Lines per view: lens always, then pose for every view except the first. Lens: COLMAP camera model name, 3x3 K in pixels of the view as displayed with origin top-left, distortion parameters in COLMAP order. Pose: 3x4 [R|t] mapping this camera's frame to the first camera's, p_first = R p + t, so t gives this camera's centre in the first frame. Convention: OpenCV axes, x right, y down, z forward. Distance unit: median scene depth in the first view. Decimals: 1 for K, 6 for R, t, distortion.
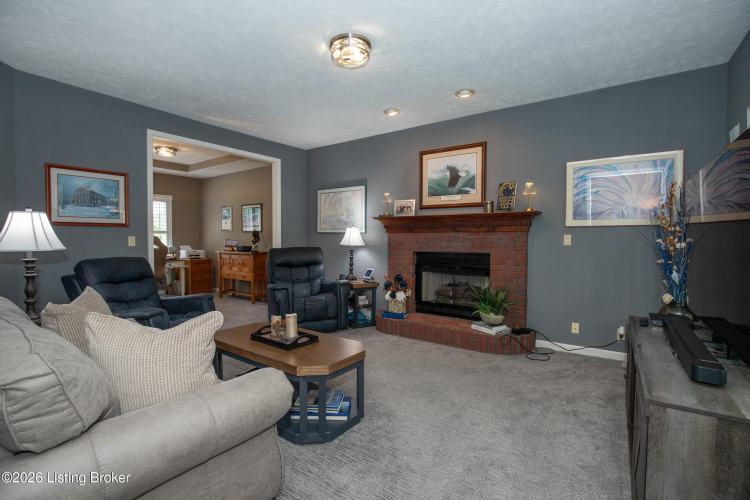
lens RADIAL K [[340.9, 0, 375.0], [0, 340.9, 250.0], [0, 0, 1]] dist [-0.029396, 0.000133]
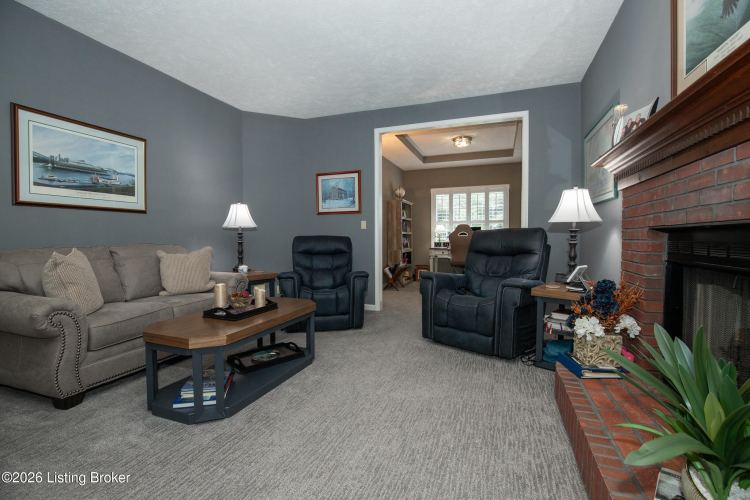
lens RADIAL K [[340.9, 0, 375.0], [0, 340.9, 250.0], [0, 0, 1]] dist [-0.029396, 0.000133]
pose [[0.278451, 0.029522, -0.959997, 0.265882], [-0.024715, 0.999417, 0.023565, 0.019541], [0.960132, 0.017164, 0.279019, 0.380433]]
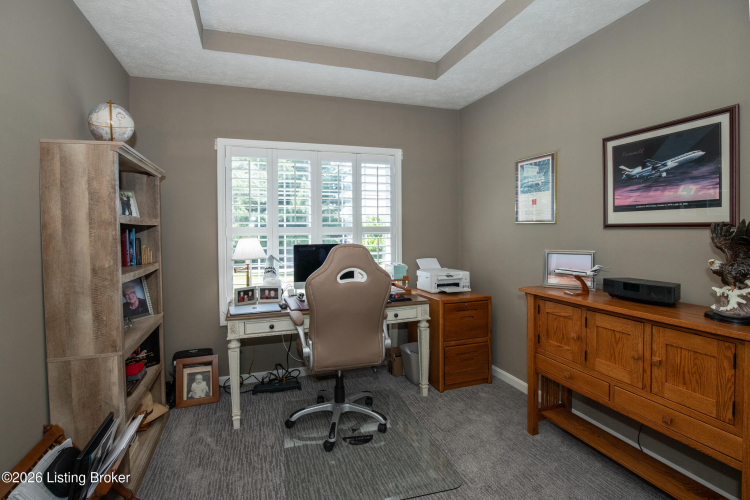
lens RADIAL K [[362.6, 0, 362.9], [0, 362.6, 234.5], [0, 0, 1]] dist [-0.004079, -0.000230]
pose [[0.799783, -0.002227, -0.600285, -0.383728], [-0.011023, 0.999770, -0.018395, -0.040172], [0.600188, 0.021329, 0.799575, 0.633889]]
